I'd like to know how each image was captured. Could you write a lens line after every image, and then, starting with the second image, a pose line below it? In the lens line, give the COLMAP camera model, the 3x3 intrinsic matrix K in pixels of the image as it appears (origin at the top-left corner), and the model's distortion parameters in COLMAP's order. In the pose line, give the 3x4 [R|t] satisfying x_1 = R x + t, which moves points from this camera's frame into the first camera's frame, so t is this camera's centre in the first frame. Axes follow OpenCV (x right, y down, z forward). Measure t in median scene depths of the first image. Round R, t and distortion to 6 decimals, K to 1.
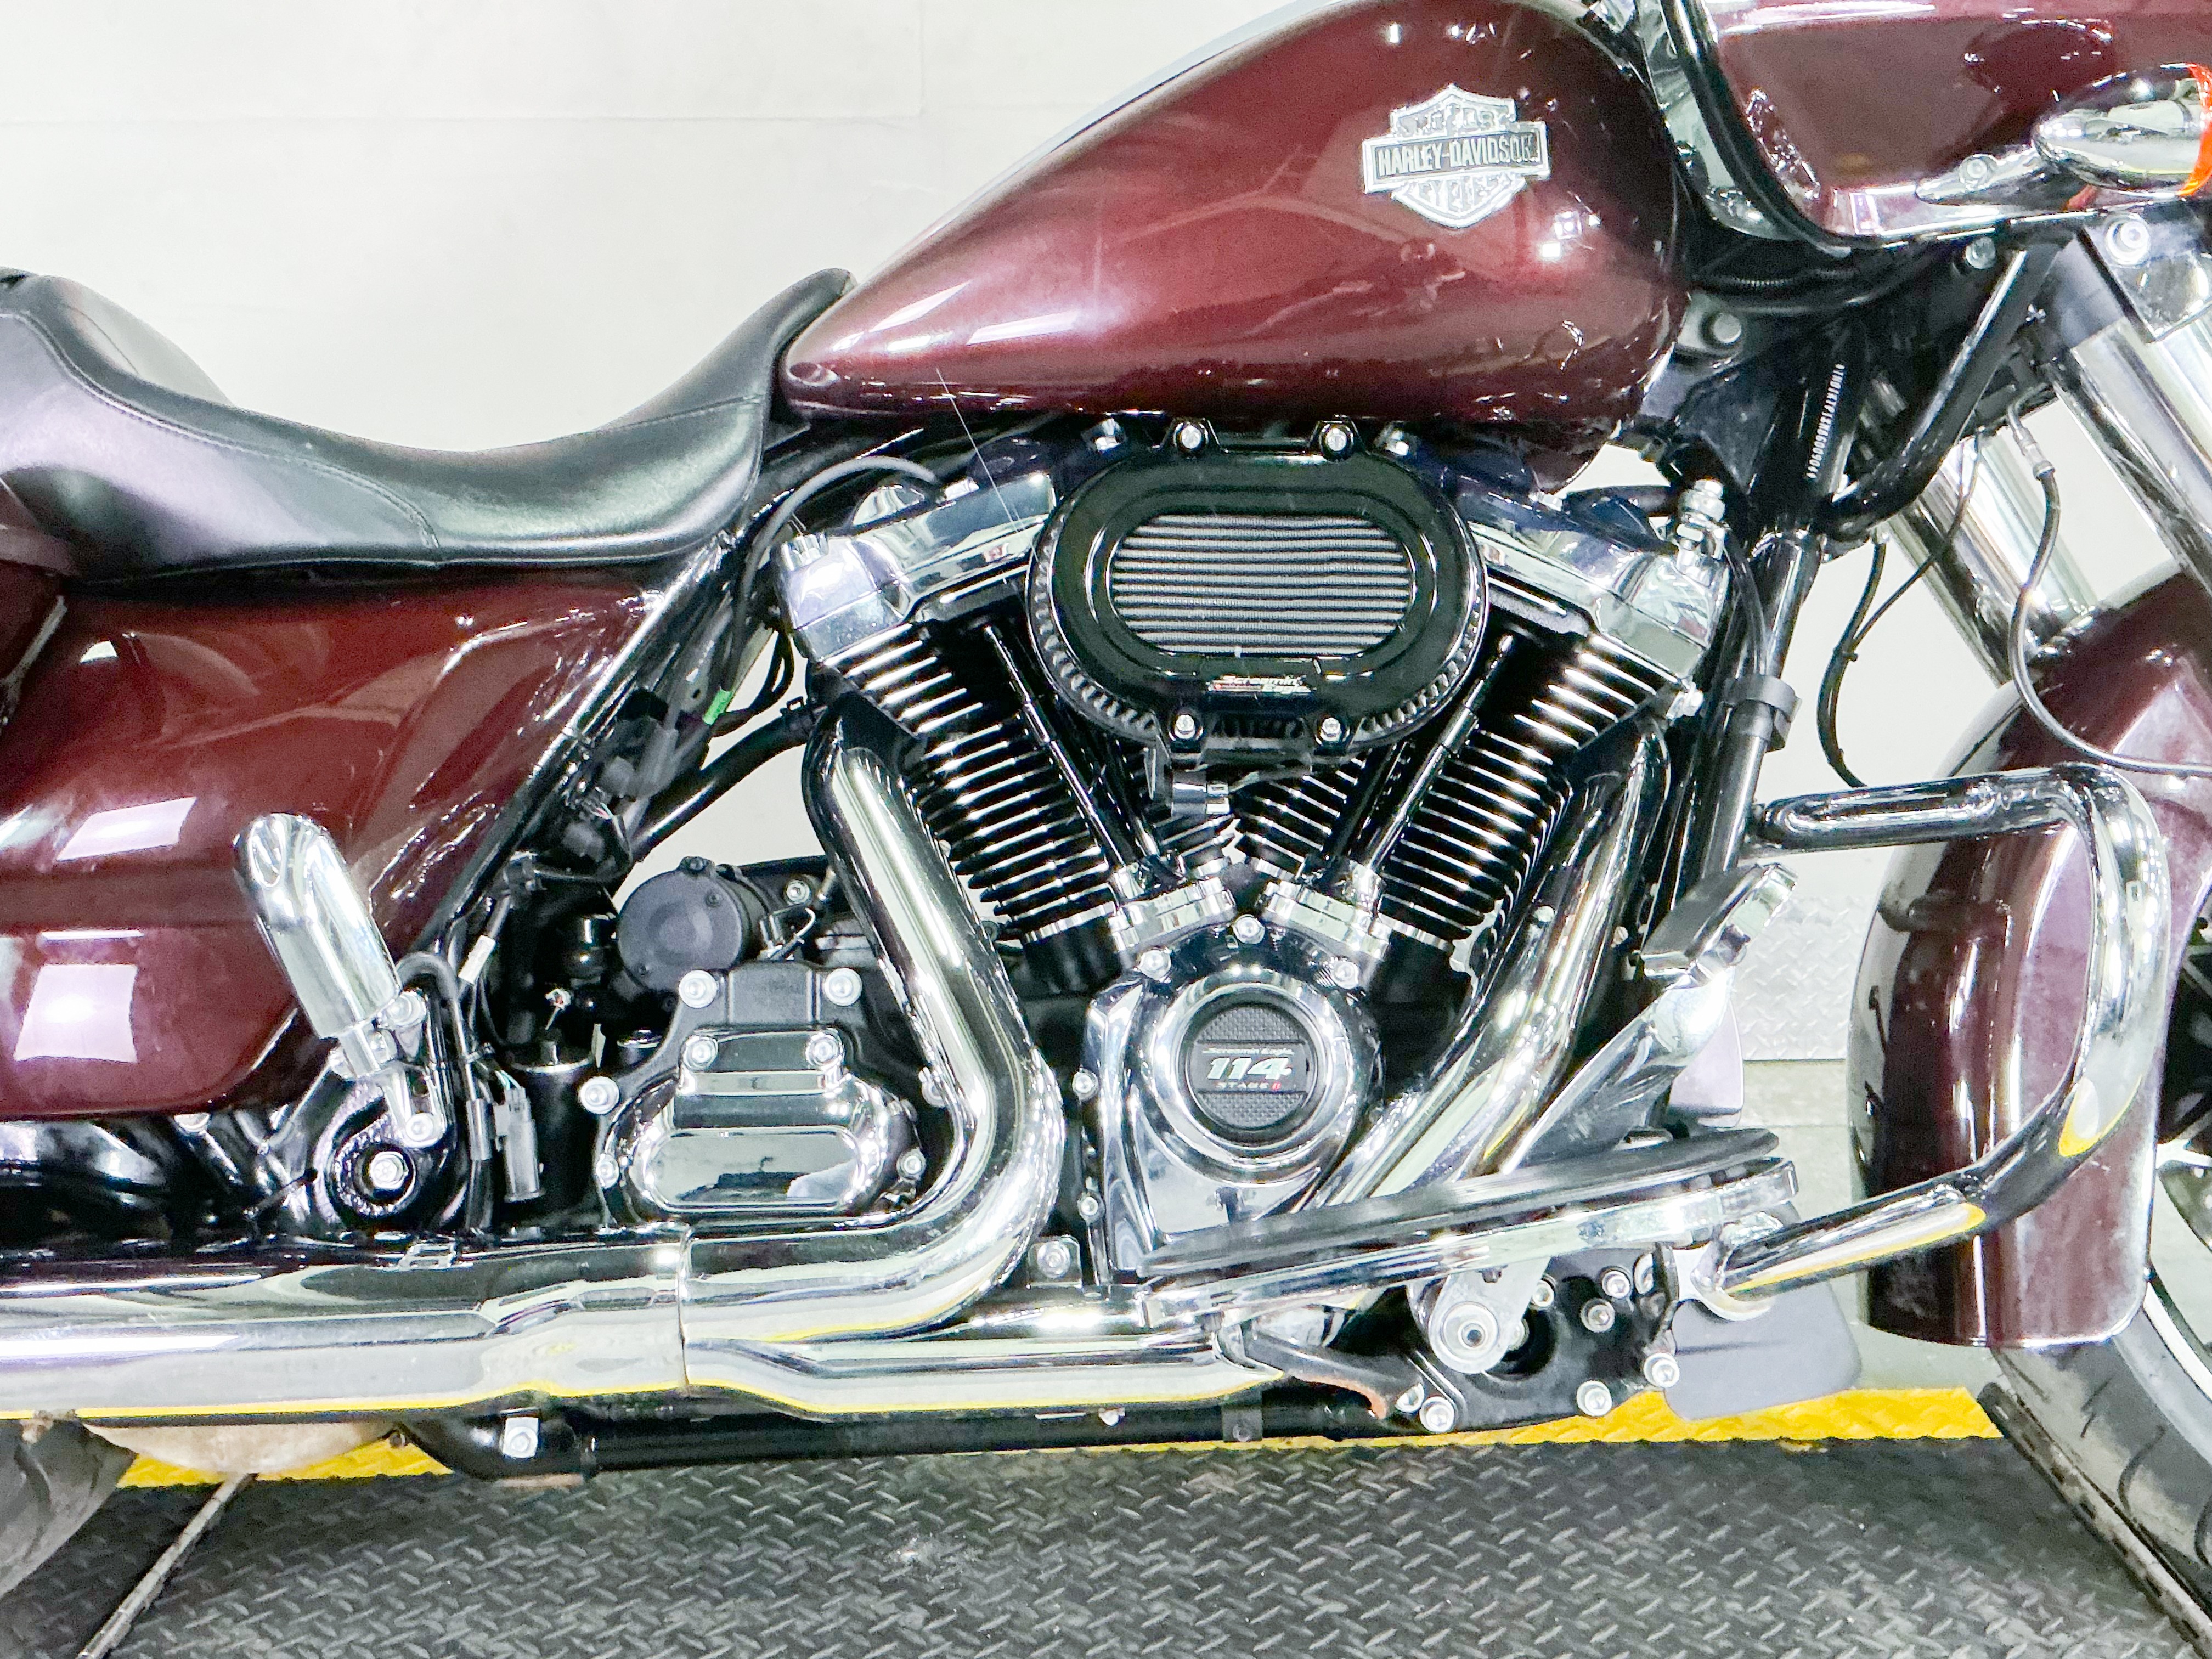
lens RADIAL K [[2409.7, 0, 1106.0], [0, 2409.7, 829.5], [0, 0, 1]] dist [0.090441, -0.017478]
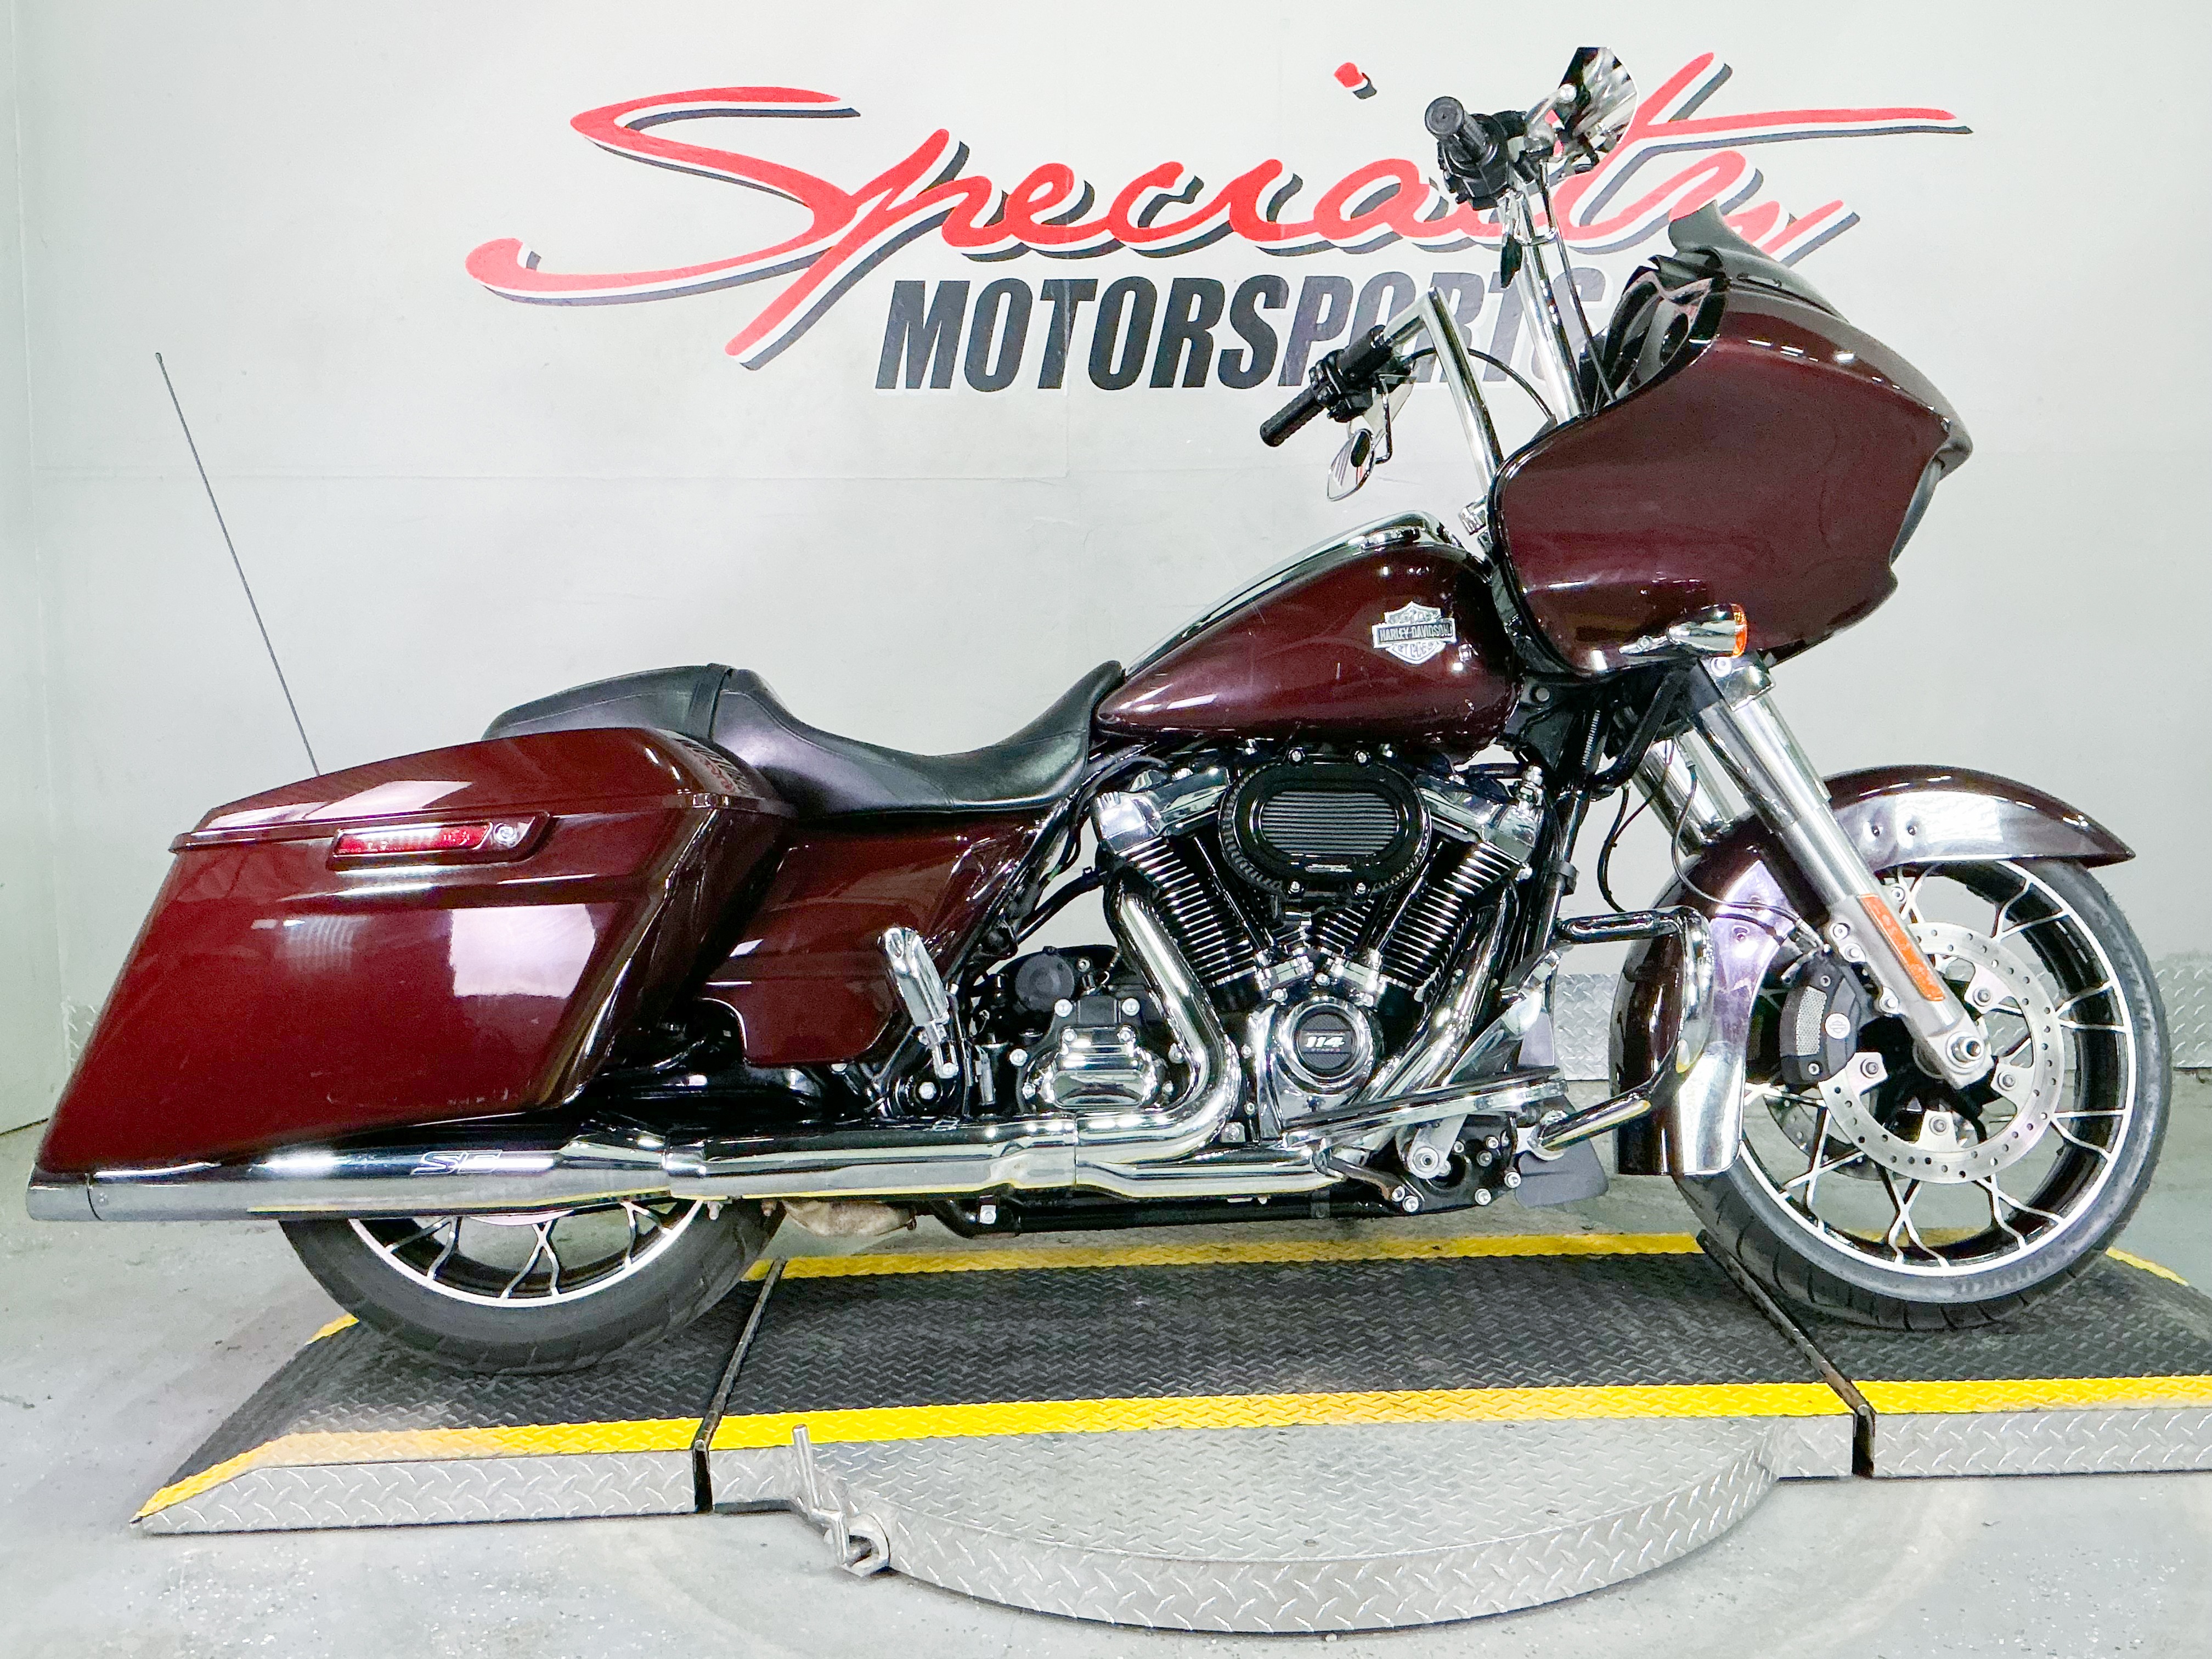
lens RADIAL K [[2127.2, 0, 1106.0], [0, 2127.2, 829.5], [0, 0, 1]] dist [0.131870, -0.338271]
pose [[0.999963, -0.001010, 0.008541, -0.145211], [0.001379, 0.999058, -0.043383, -0.009930], [-0.008489, 0.043393, 0.999022, -0.881780]]
